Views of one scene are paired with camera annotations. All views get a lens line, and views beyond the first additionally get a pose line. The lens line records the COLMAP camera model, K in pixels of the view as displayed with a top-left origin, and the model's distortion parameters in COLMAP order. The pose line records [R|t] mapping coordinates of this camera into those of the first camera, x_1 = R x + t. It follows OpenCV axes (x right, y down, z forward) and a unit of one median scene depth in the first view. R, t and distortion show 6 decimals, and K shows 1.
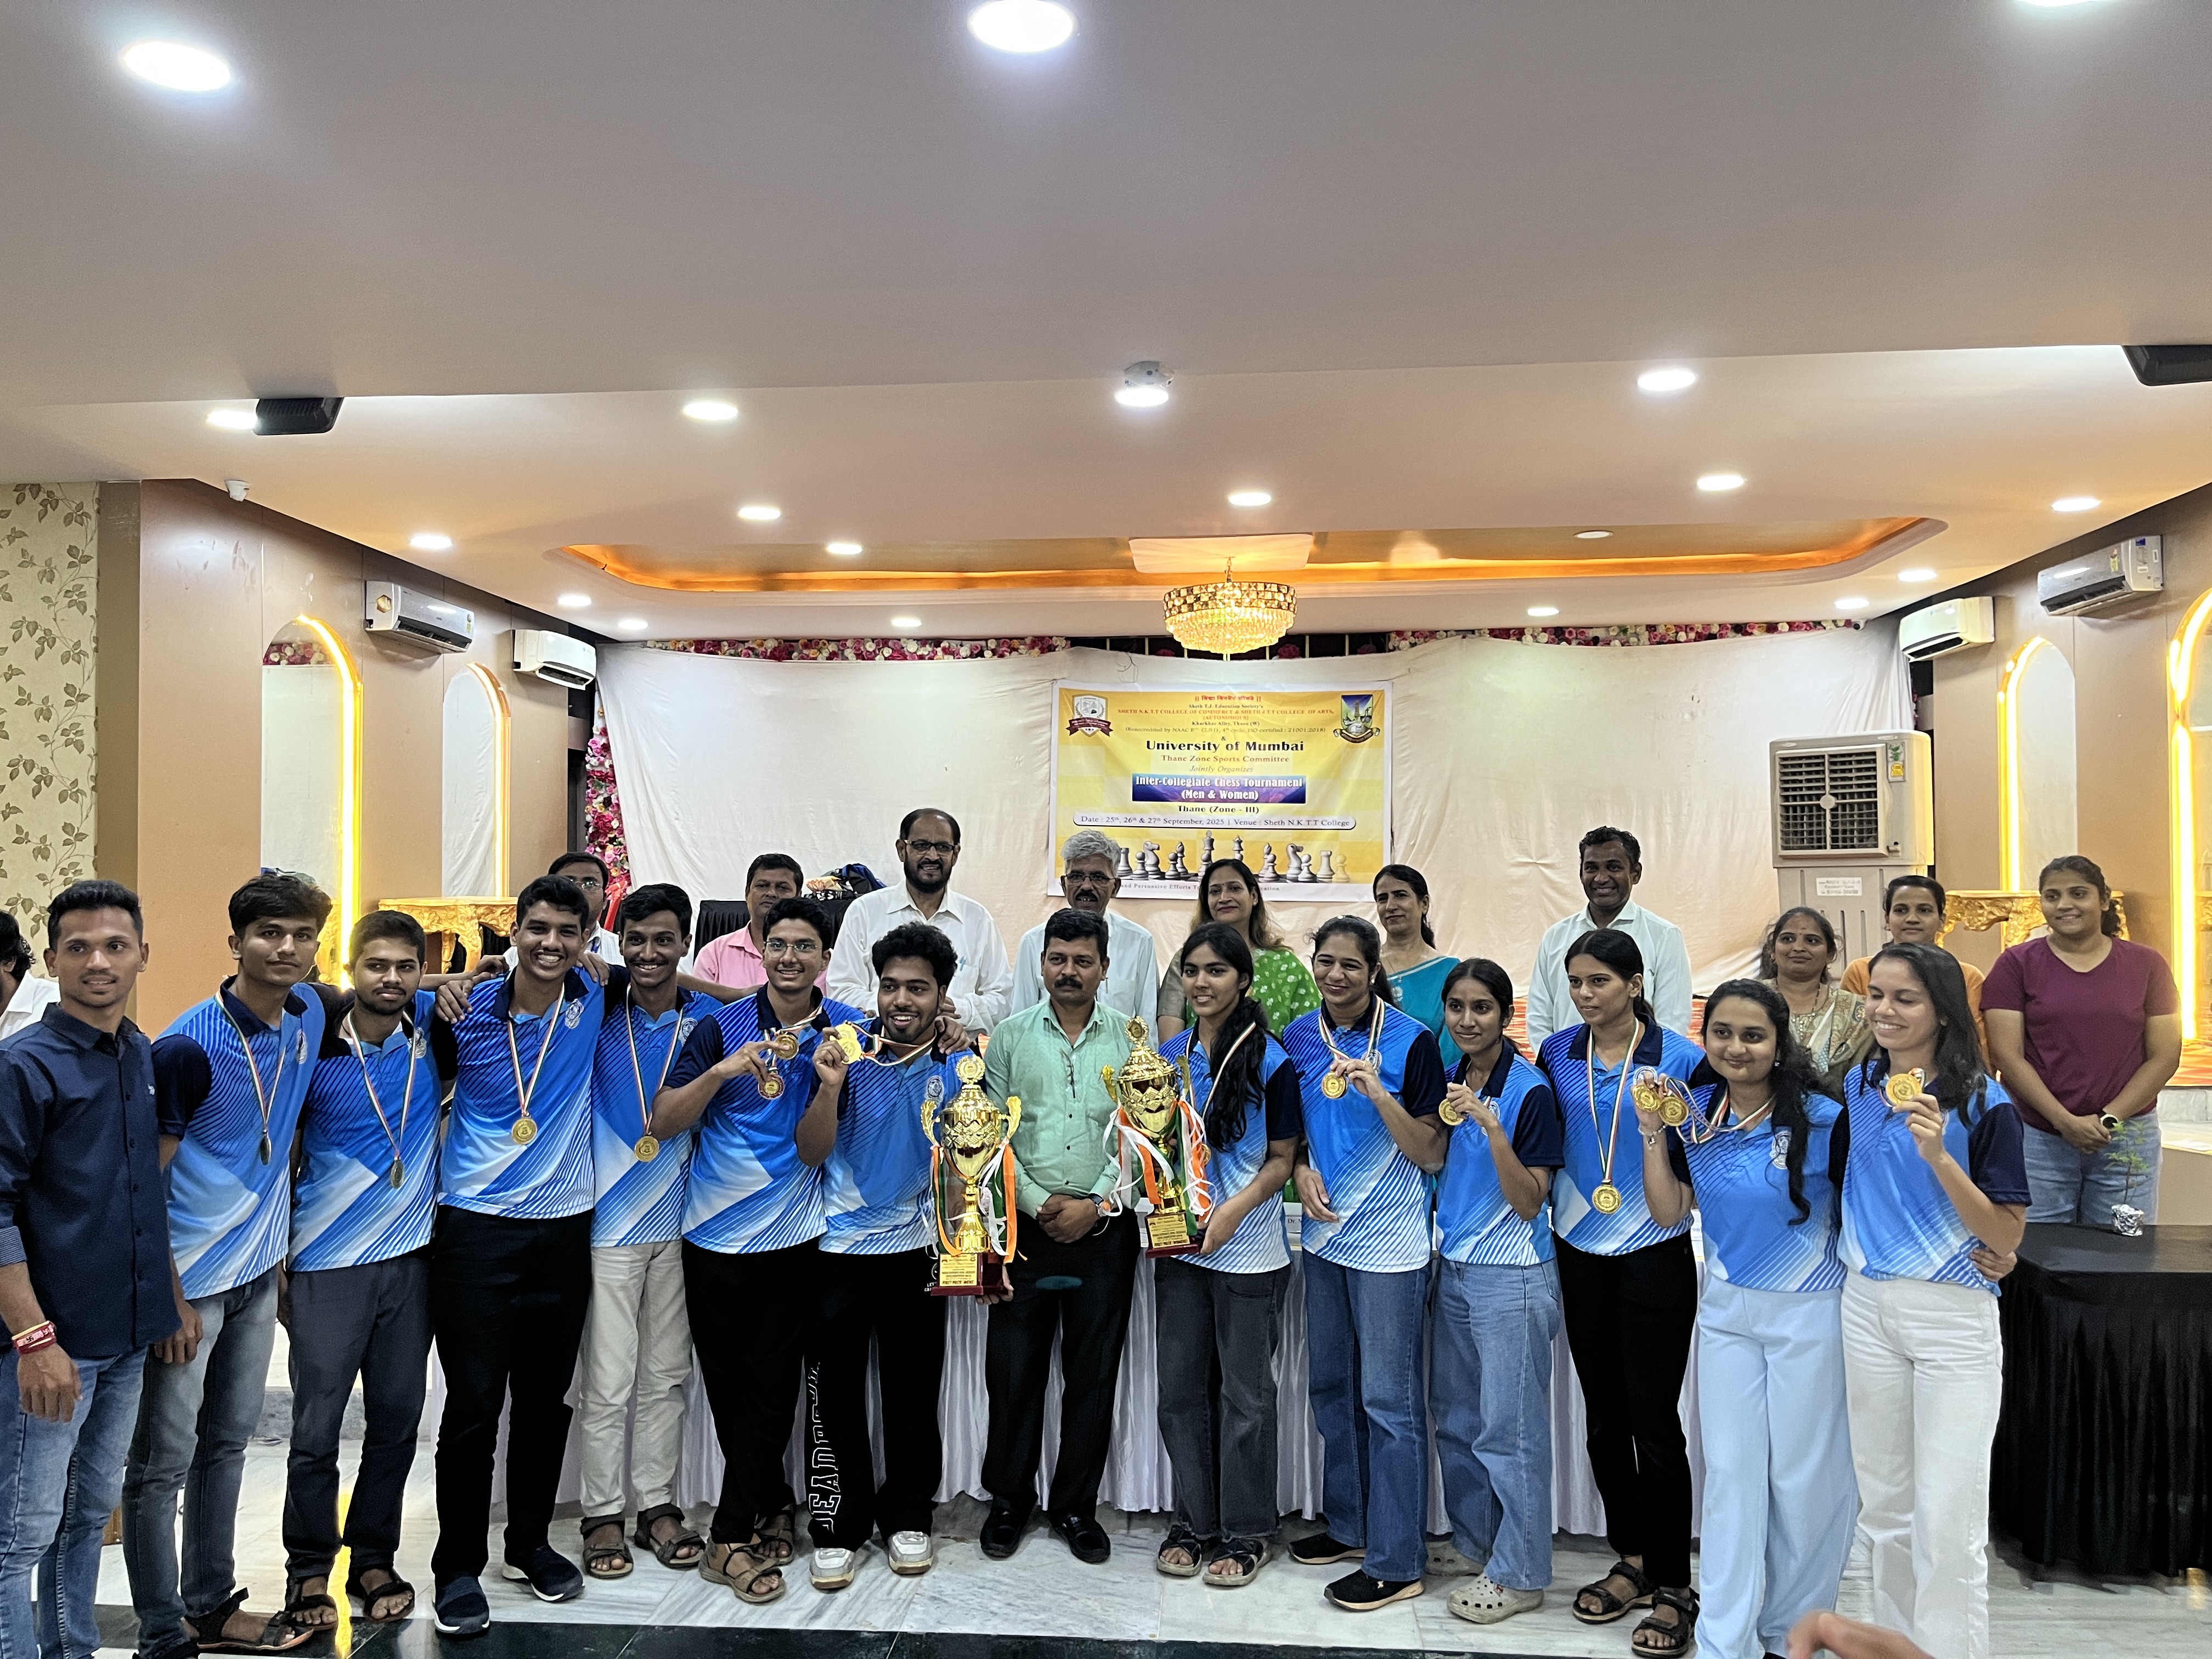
lens RADIAL K [[1663.8, 0, 1113.2], [0, 1663.8, 848.0], [0, 0, 1]] dist [0.081762, -0.097556]
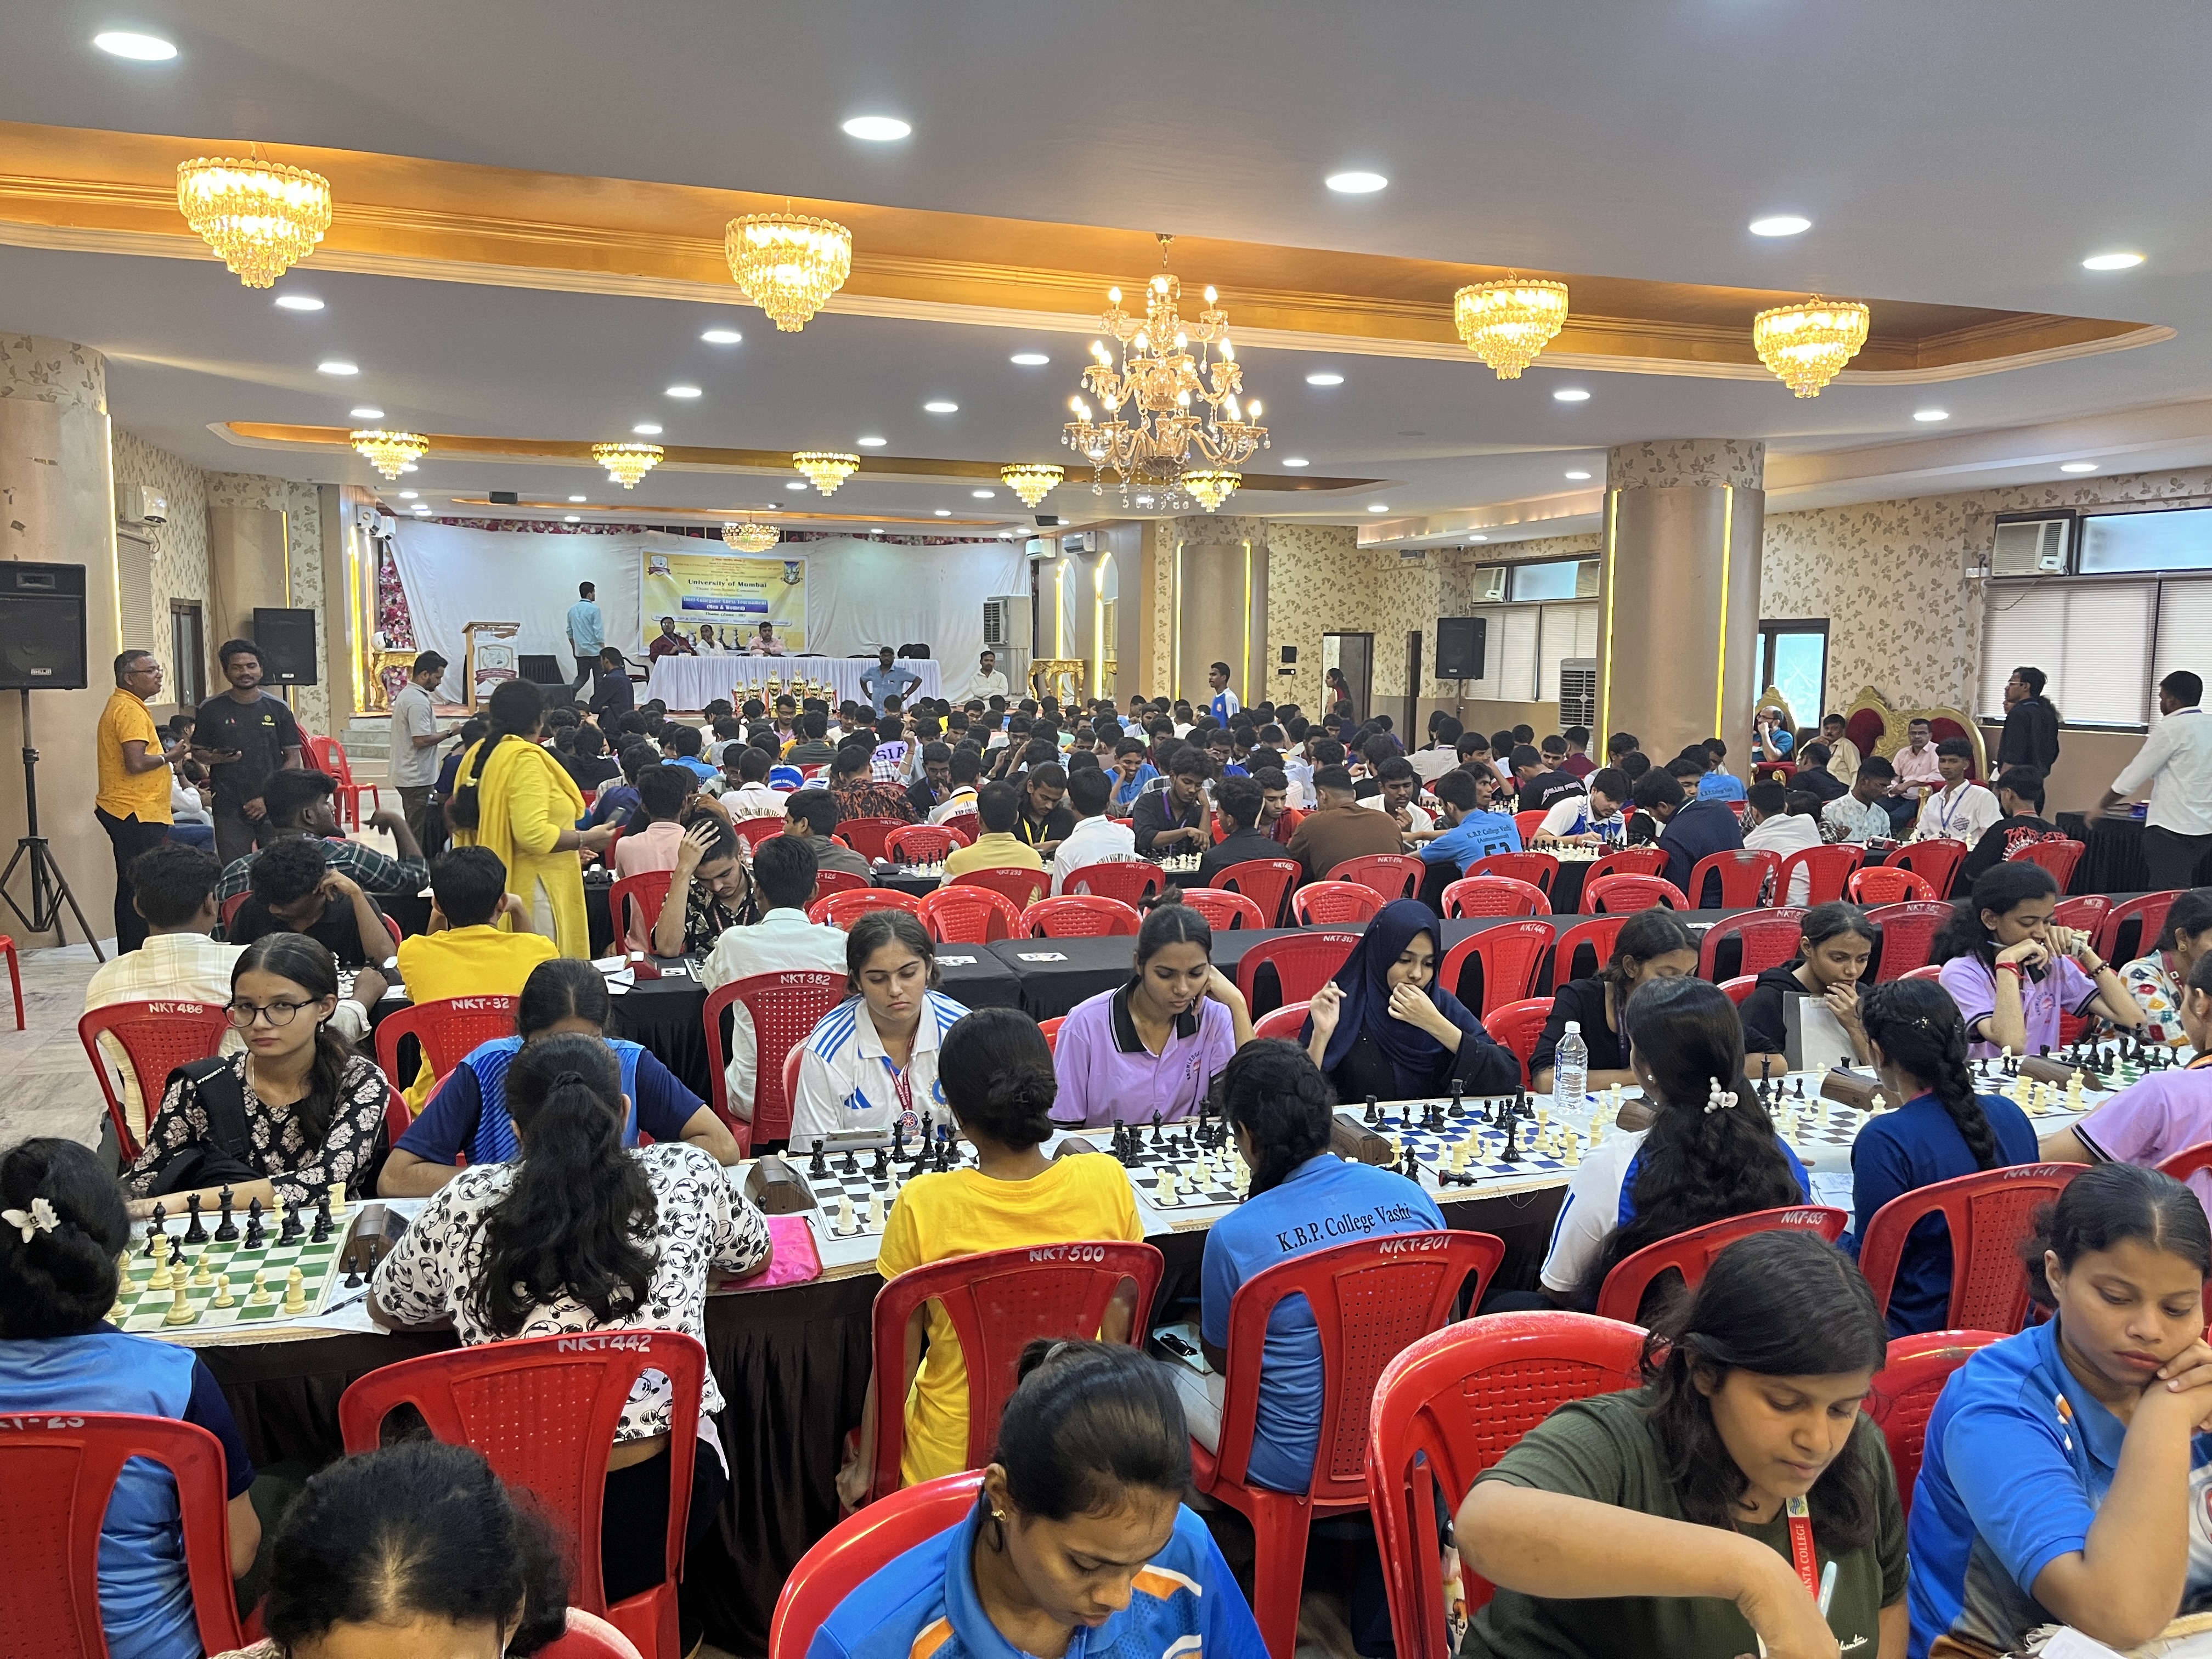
lens RADIAL K [[1663.8, 0, 1113.2], [0, 1663.8, 848.0], [0, 0, 1]] dist [0.081762, -0.097556]
pose [[0.918662, -0.031836, 0.393759, -0.327112], [-0.021483, 0.991246, 0.130265, -0.017490], [-0.394459, -0.128128, 0.909937, -1.139809]]
